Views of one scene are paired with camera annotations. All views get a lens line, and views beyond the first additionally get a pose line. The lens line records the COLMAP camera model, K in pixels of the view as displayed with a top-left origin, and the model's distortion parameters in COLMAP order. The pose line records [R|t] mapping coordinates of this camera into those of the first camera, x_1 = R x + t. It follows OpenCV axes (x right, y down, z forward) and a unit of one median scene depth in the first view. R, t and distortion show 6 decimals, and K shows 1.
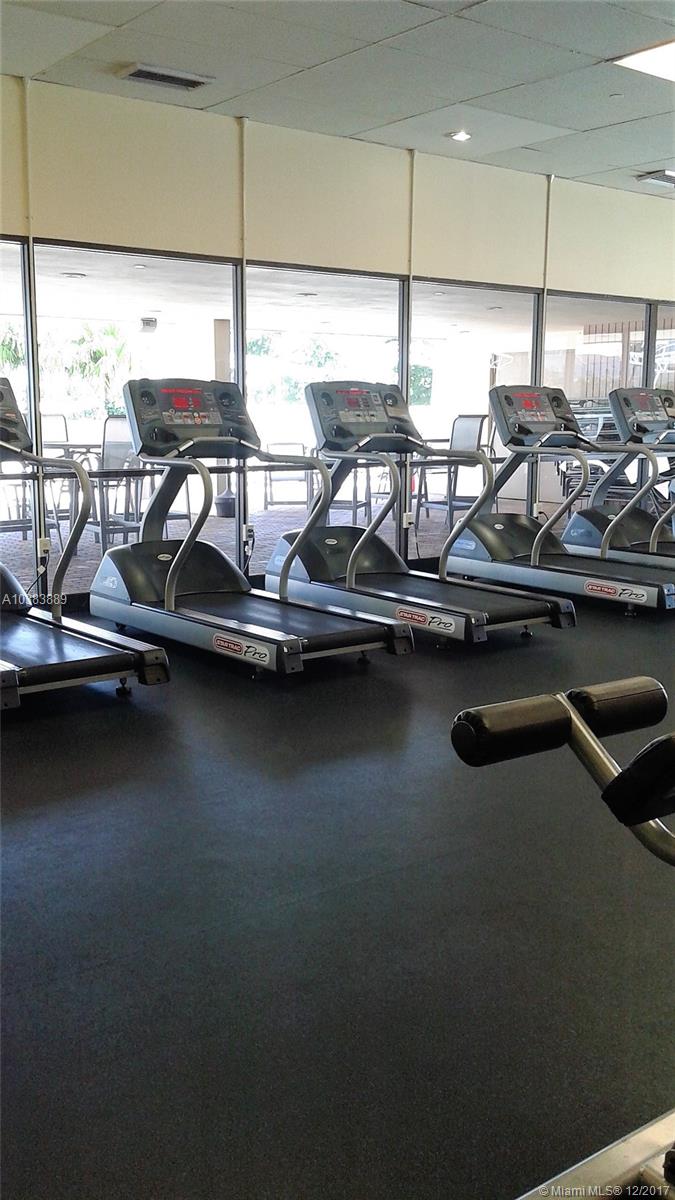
lens RADIAL K [[1160.4, 0, 337.5], [0, 1160.4, 600.0], [0, 0, 1]] dist [0.110518, -0.166284]
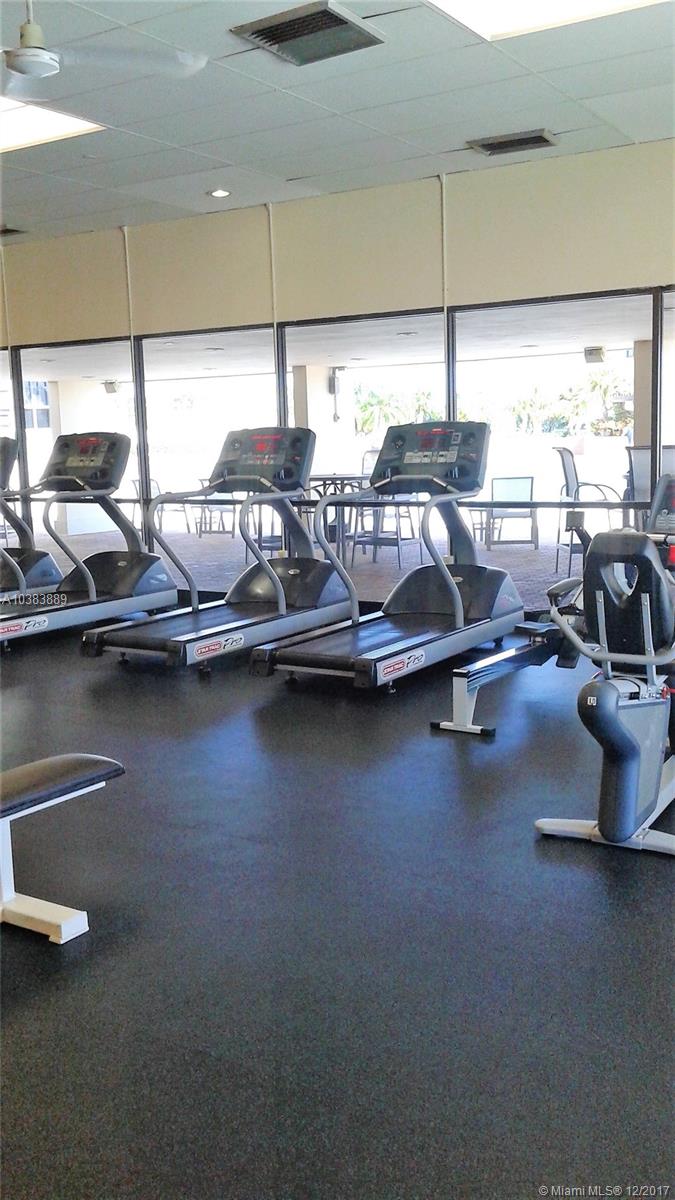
lens RADIAL K [[1160.4, 0, 337.5], [0, 1160.4, 600.0], [0, 0, 1]] dist [0.110518, -0.166284]
pose [[0.363858, 0.098720, -0.926208, 1.060183], [-0.124181, 0.990632, 0.056802, -0.097628], [0.923139, 0.094350, 0.372709, 0.681194]]
